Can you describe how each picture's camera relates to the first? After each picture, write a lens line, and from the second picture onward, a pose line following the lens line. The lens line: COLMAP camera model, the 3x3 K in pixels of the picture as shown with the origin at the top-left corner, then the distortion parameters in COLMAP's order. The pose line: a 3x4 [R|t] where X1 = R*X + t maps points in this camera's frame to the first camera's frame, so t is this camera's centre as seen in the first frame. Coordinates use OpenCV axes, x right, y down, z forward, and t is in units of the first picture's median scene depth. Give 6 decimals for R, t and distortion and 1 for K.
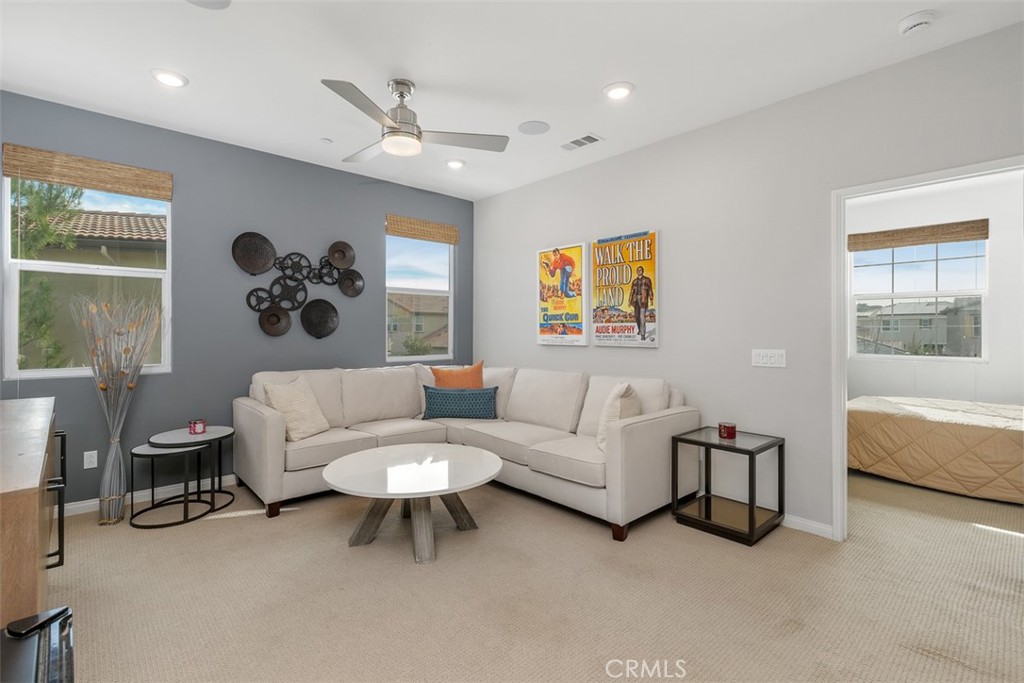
lens RADIAL K [[478.5, 0, 511.1], [0, 478.5, 329.9], [0, 0, 1]] dist [-0.000909, -0.000187]
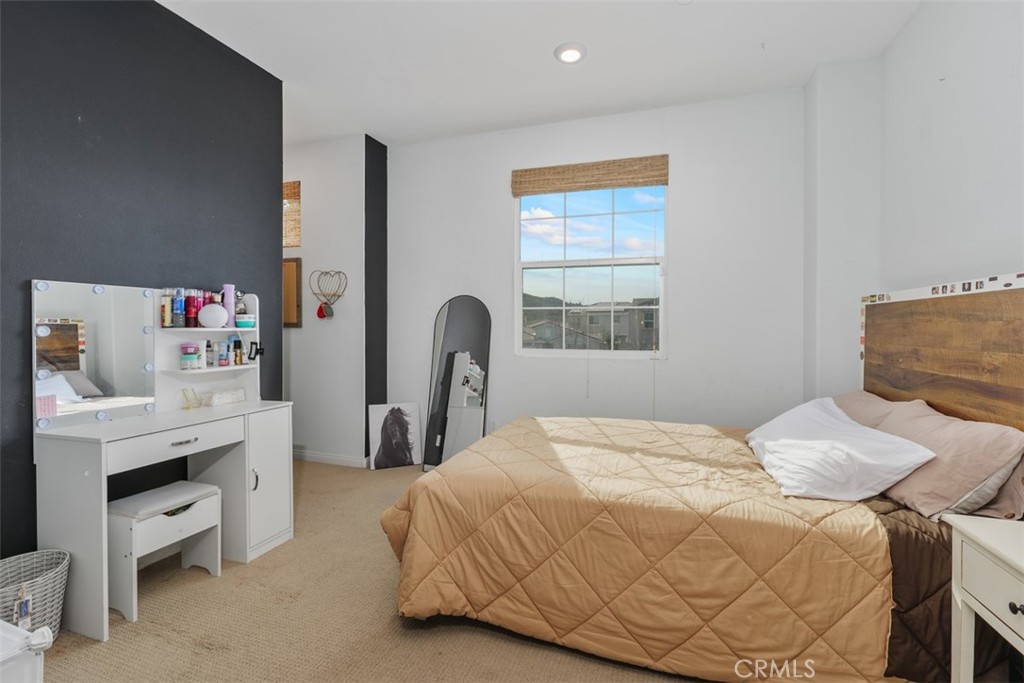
lens RADIAL K [[469.8, 0, 512.3], [0, 469.8, 326.6], [0, 0, 1]] dist [-0.000051, -0.000234]
pose [[0.878643, -0.004450, 0.477459, 0.186940], [-0.001520, 0.999925, 0.012117, 0.006279], [-0.477477, -0.011372, 0.878570, 0.200571]]
